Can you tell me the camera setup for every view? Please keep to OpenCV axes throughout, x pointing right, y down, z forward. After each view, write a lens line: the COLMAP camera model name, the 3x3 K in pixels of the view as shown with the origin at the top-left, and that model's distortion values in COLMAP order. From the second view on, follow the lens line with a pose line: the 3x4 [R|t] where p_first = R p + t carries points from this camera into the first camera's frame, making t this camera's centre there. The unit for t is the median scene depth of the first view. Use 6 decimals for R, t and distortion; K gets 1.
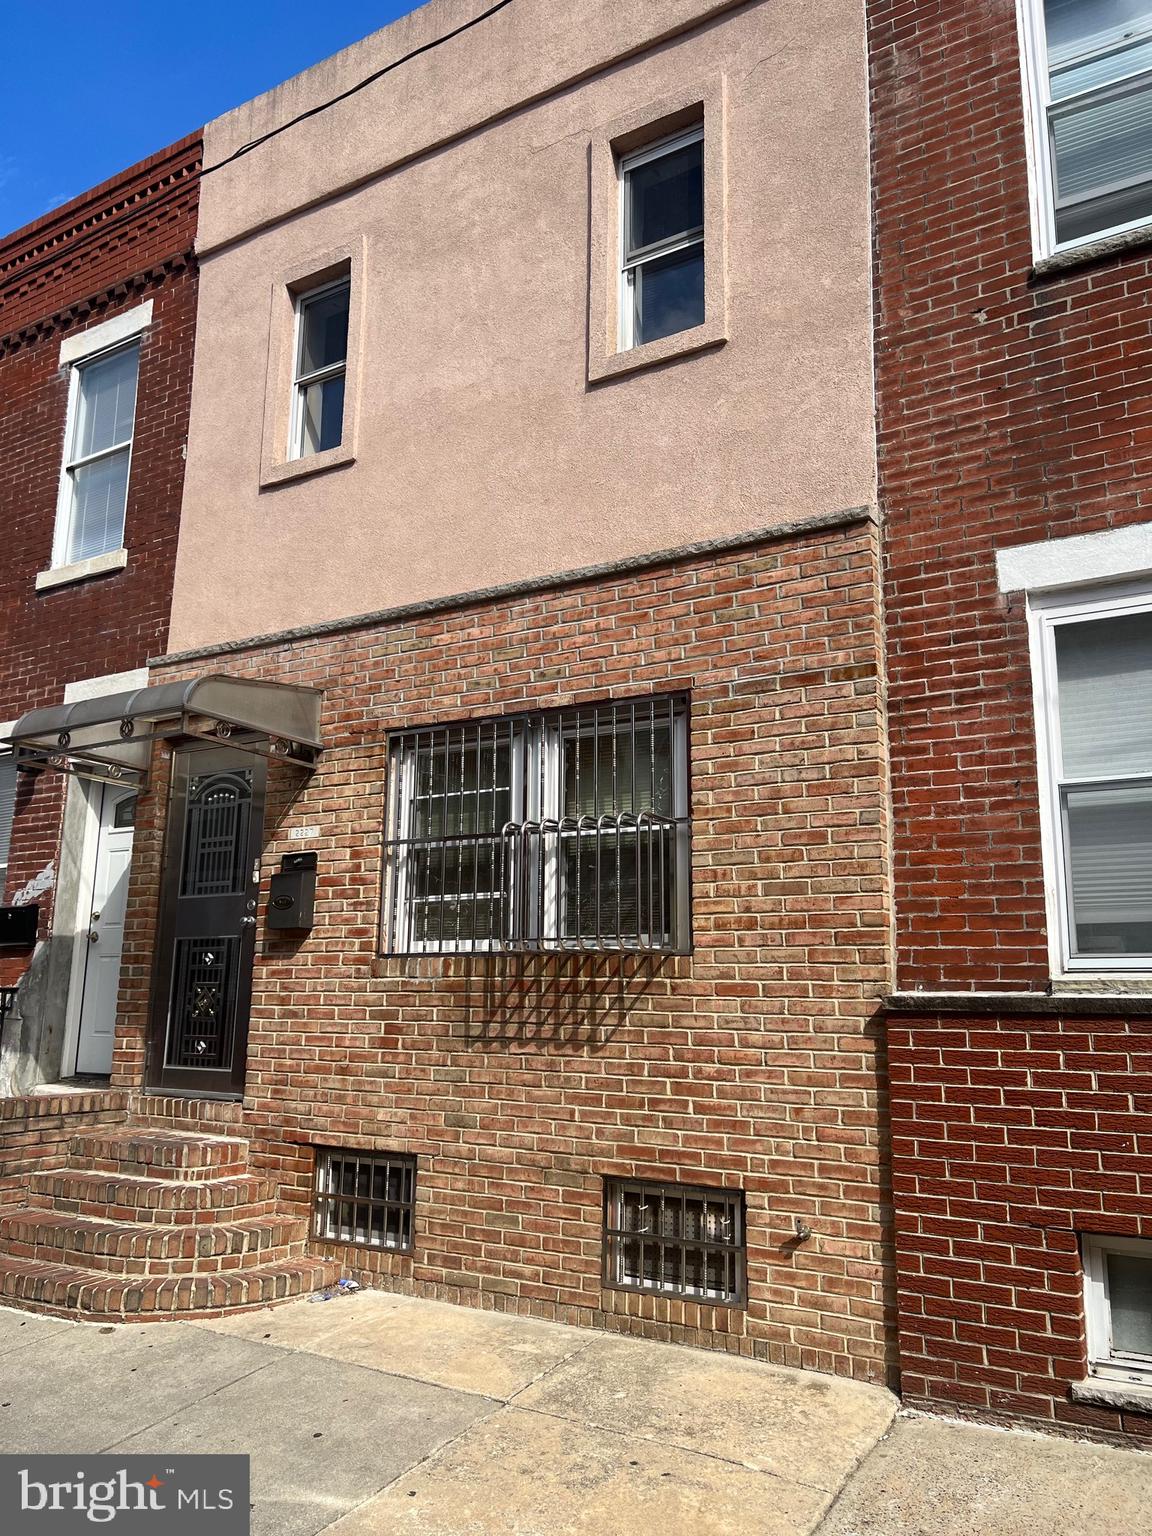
lens RADIAL K [[1155.7, 0, 576.0], [0, 1155.7, 768.0], [0, 0, 1]] dist [0.087526, -0.147876]
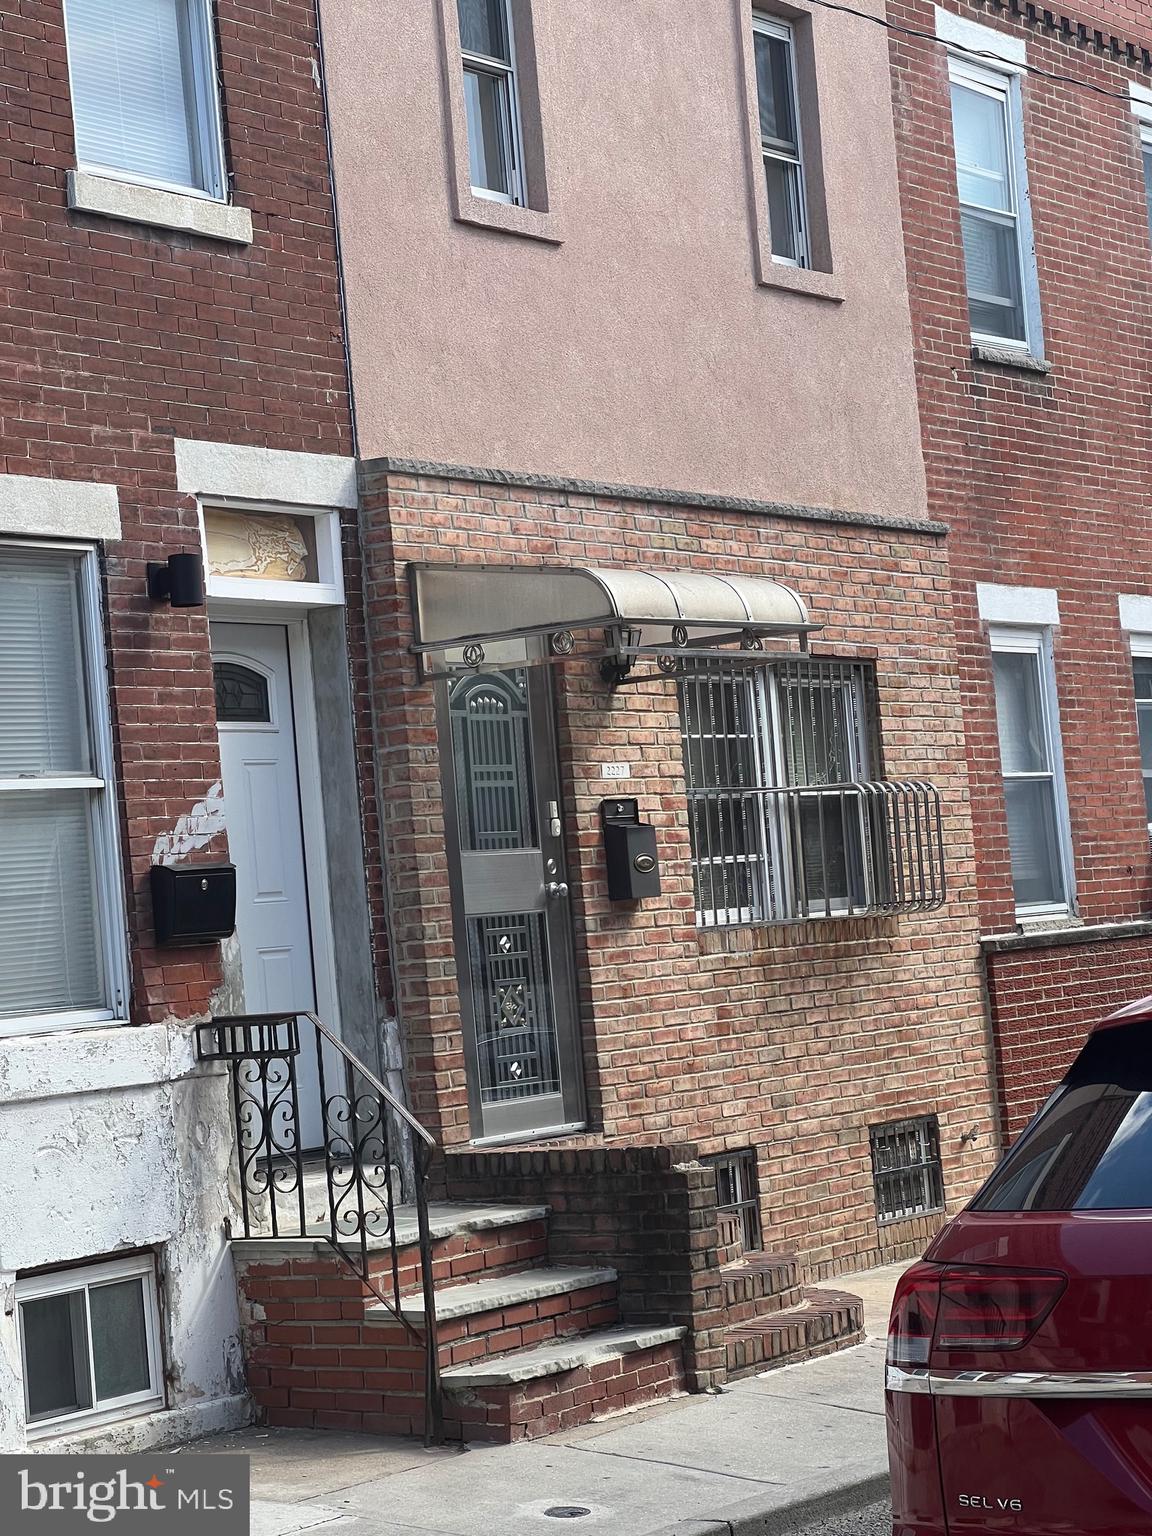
lens RADIAL K [[3347.7, 0, 574.5], [0, 3347.7, 730.3], [0, 0, 1]] dist [-0.202103, 5.055410]
pose [[0.037726, 0.043332, 0.998348, -2.730421], [-0.118273, 0.992231, -0.038597, 0.133265], [-0.992264, -0.116622, 0.042558, 1.077942]]
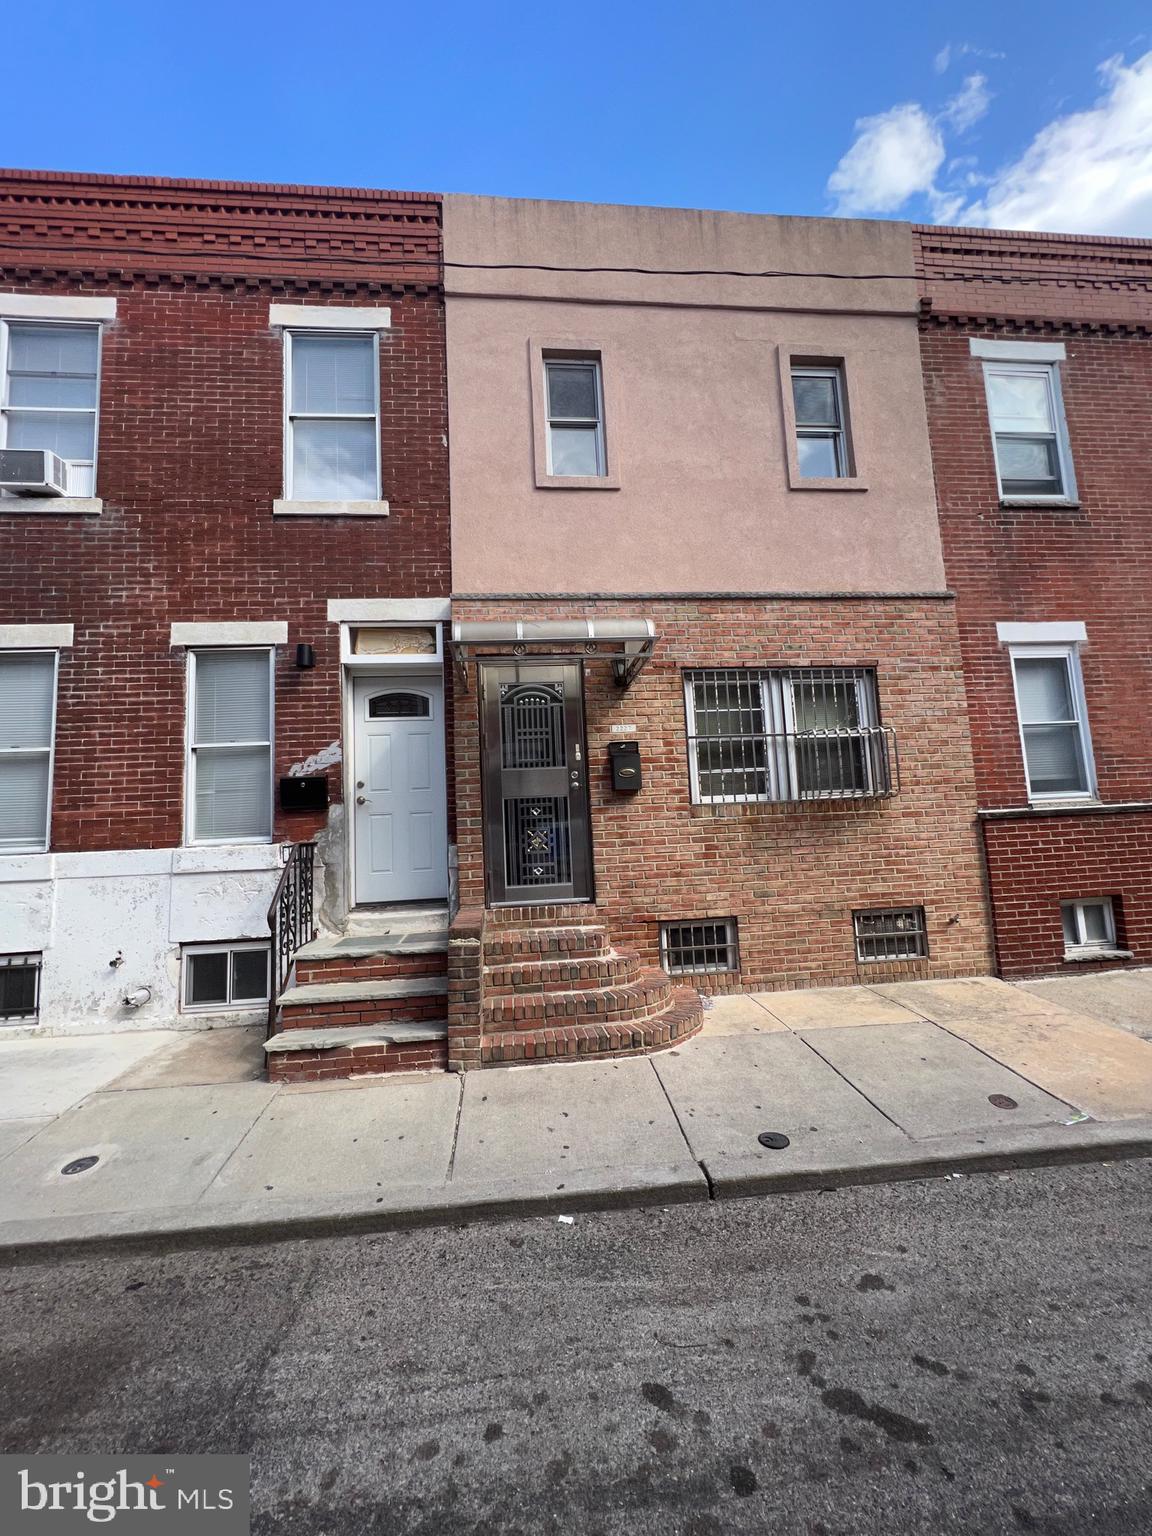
lens RADIAL K [[610.3, 0, 576.0], [0, 610.3, 768.0], [0, 0, 1]] dist [-0.001379, -0.000080]
pose [[0.790600, 0.015902, 0.612126, -0.896522], [-0.065617, 0.996107, 0.058872, 0.074339], [-0.608807, -0.086710, 0.788566, 0.452906]]
